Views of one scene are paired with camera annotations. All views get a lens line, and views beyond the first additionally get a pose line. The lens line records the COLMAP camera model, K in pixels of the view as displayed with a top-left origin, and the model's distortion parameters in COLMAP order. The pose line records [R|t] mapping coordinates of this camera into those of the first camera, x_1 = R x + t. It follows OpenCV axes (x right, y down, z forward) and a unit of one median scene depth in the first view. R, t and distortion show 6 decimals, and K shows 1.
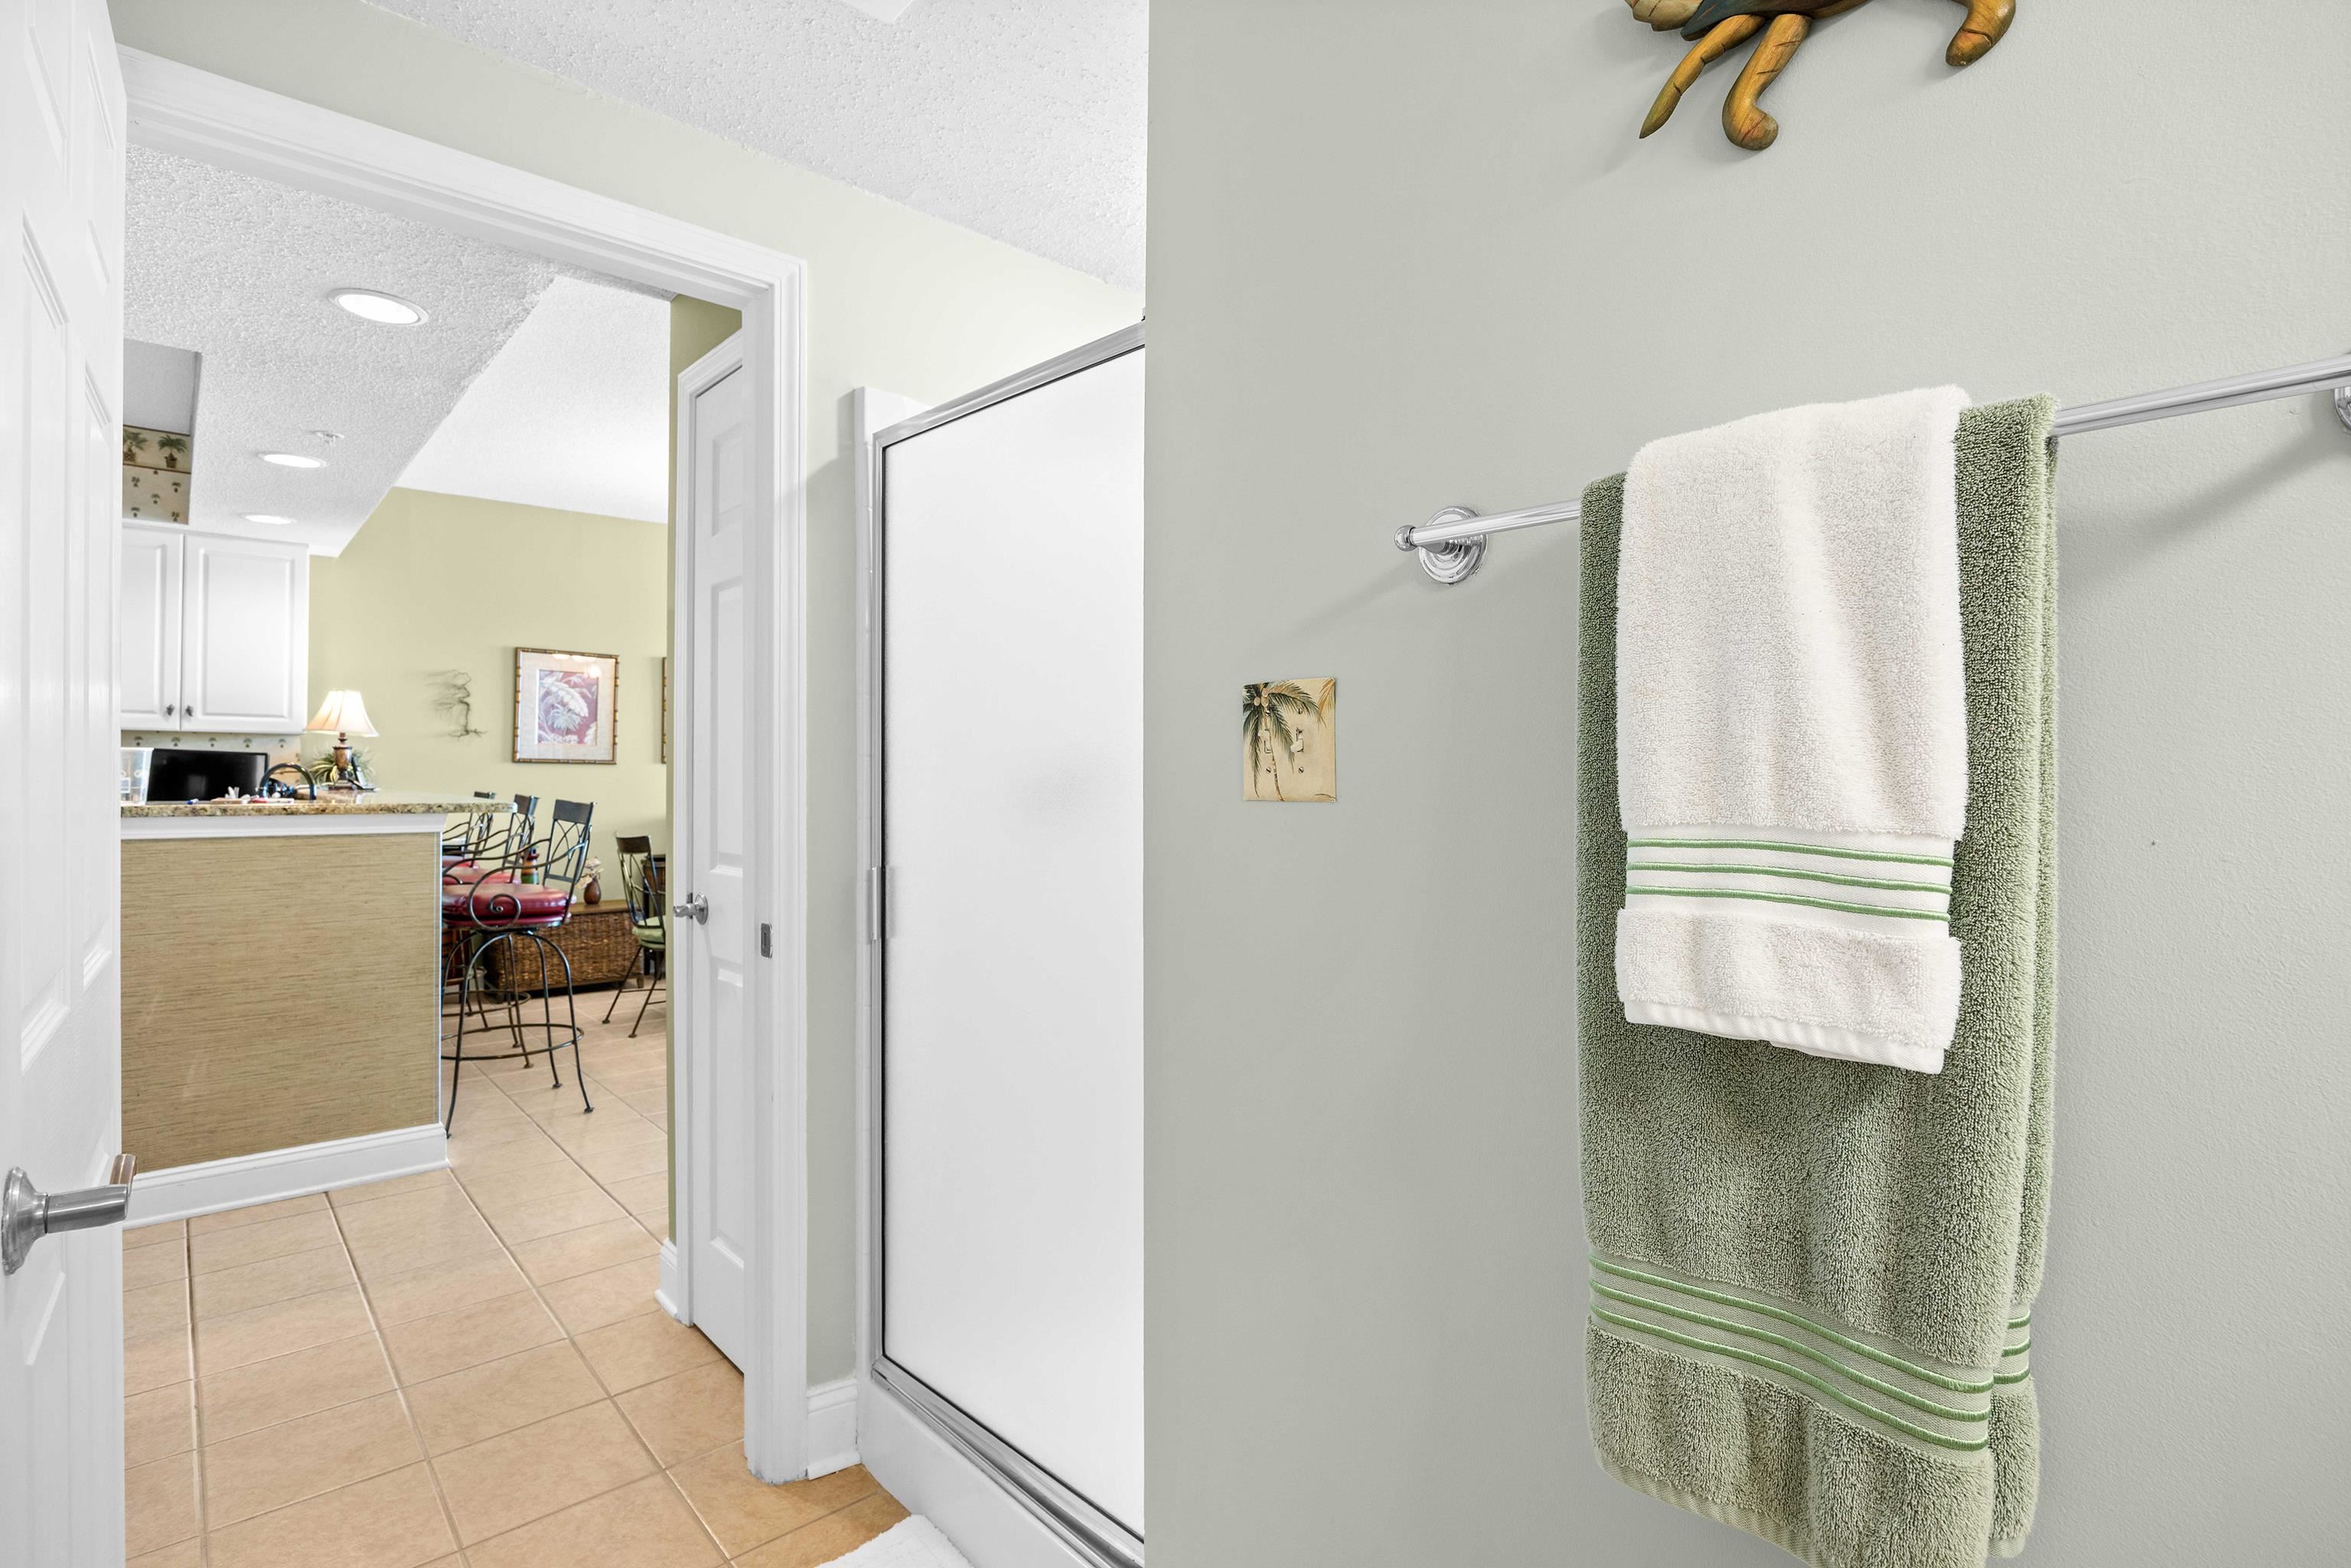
lens RADIAL K [[1120.8, 0, 1159.5], [0, 1120.8, 753.9], [0, 0, 1]] dist [-0.000780, 0.000070]
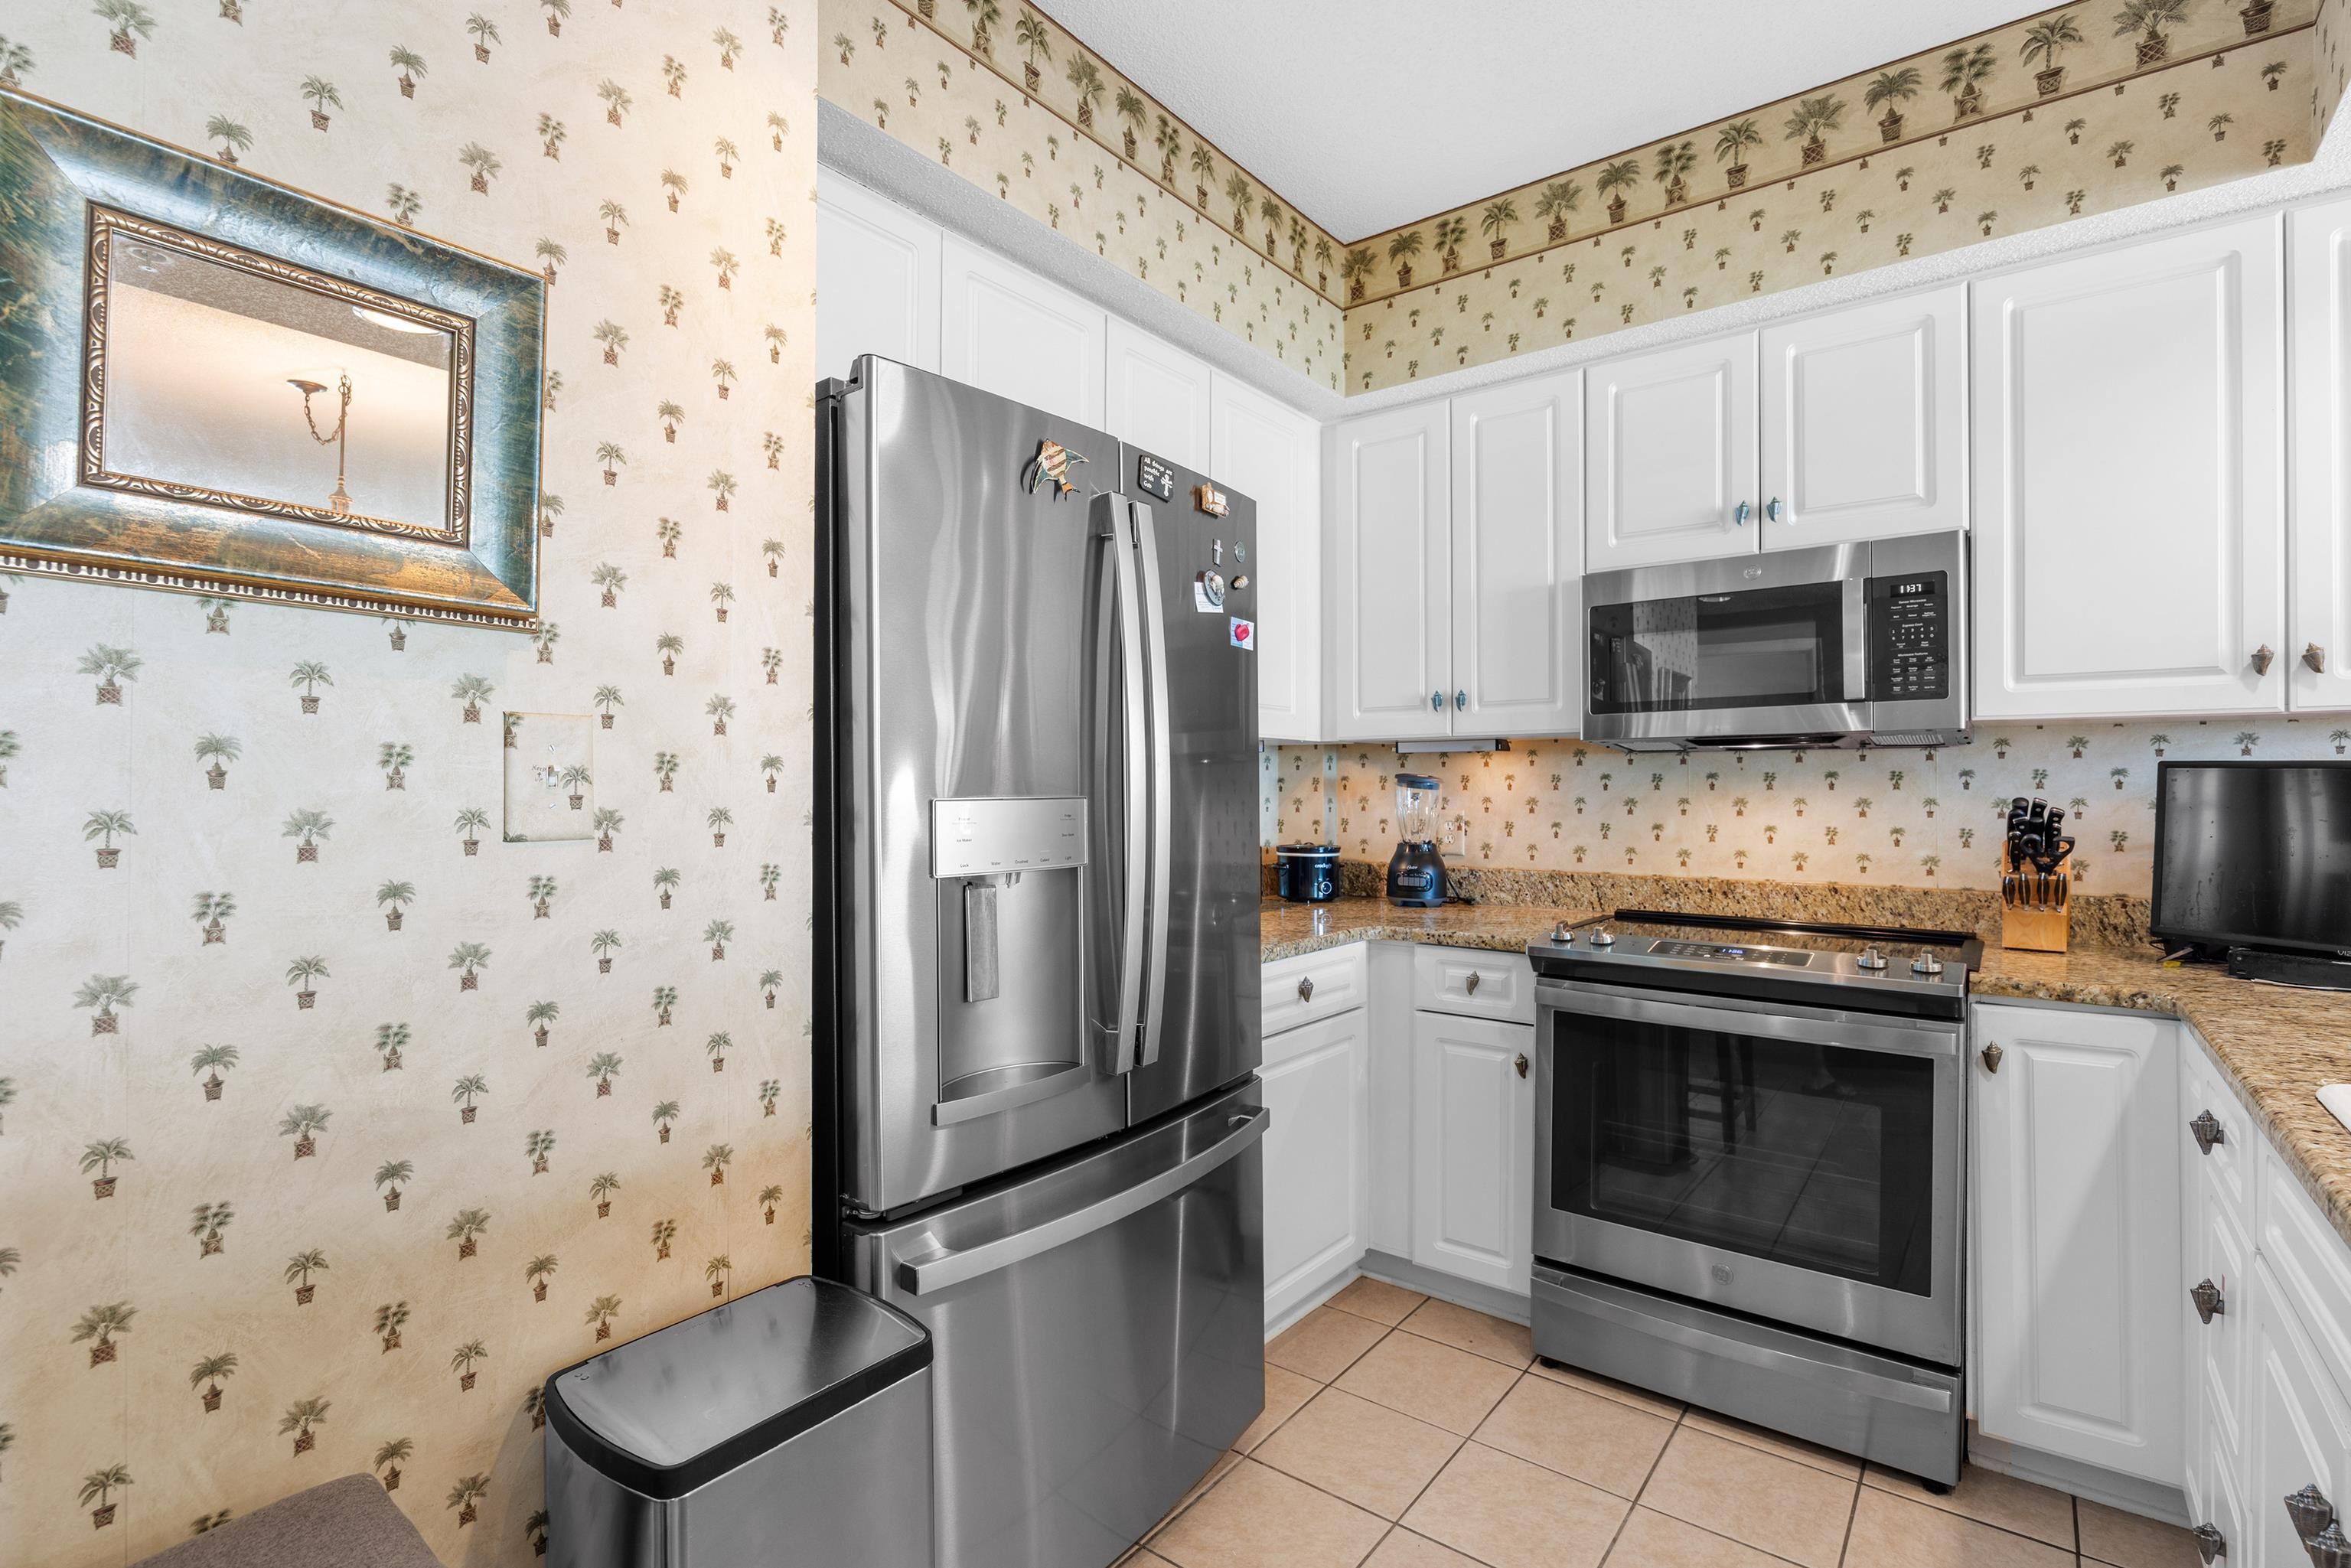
lens RADIAL K [[1090.7, 0, 1172.4], [0, 1090.7, 795.5], [0, 0, 1]] dist [-0.014688, 0.000076]
pose [[0.179614, -0.003434, -0.983731, -0.471362], [0.016243, 0.999868, -0.000525, 0.002126], [0.983603, -0.015884, 0.179646, 0.449028]]
